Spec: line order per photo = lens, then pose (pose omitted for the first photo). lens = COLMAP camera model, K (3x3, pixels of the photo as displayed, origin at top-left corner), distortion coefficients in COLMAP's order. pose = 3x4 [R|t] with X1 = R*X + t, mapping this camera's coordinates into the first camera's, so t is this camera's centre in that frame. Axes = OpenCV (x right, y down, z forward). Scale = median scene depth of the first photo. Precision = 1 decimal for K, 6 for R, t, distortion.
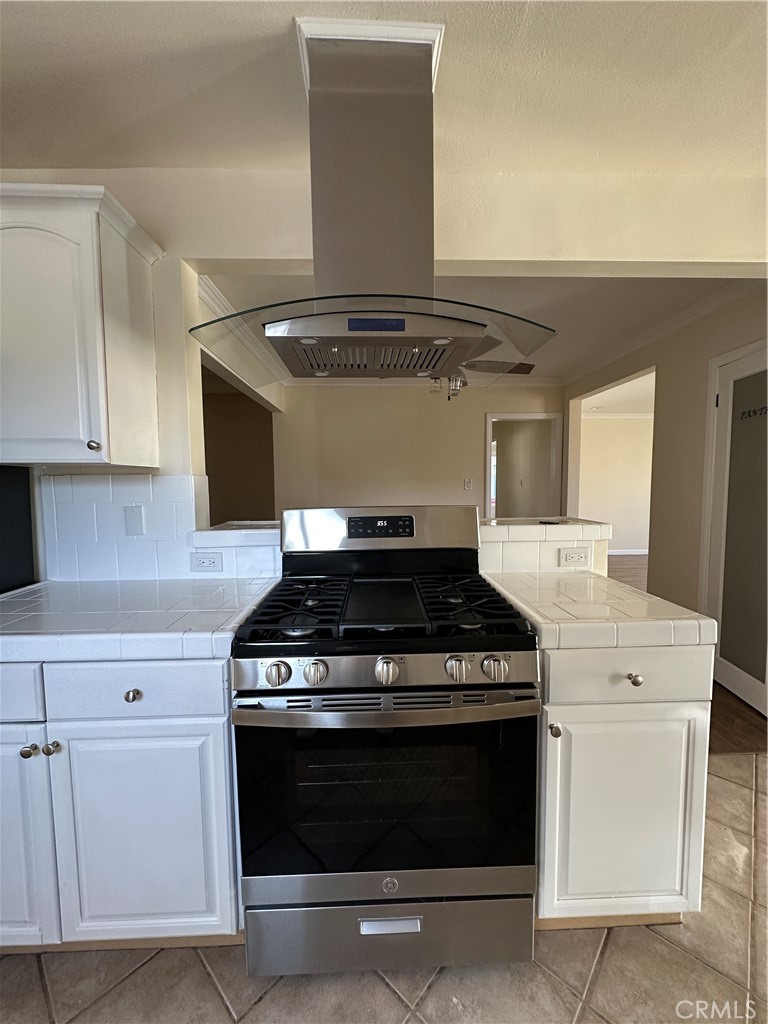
lens RADIAL K [[404.9, 0, 384.8], [0, 404.9, 508.8], [0, 0, 1]] dist [-0.004855, 0.000831]
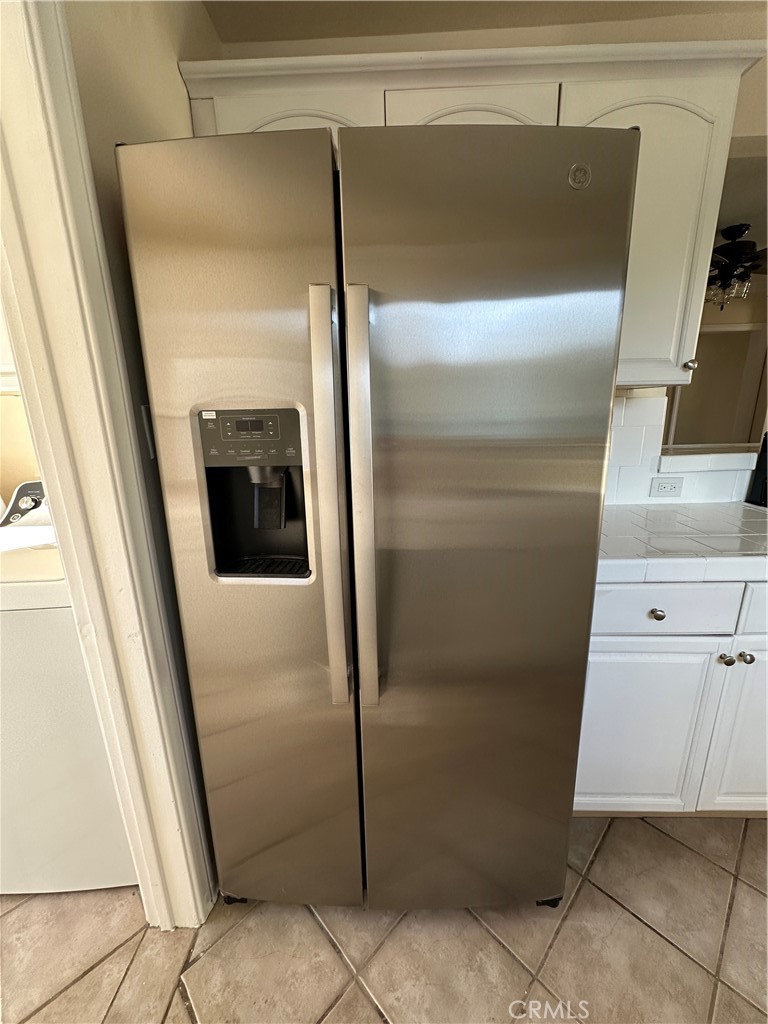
lens RADIAL K [[404.9, 0, 382.1], [0, 404.9, 516.2], [0, 0, 1]] dist [-0.004855, 0.000831]
pose [[0.996373, -0.004036, -0.085002, -1.376815], [0.019553, 0.983008, 0.182518, 0.007347], [0.082821, -0.183518, 0.979521, -0.052523]]
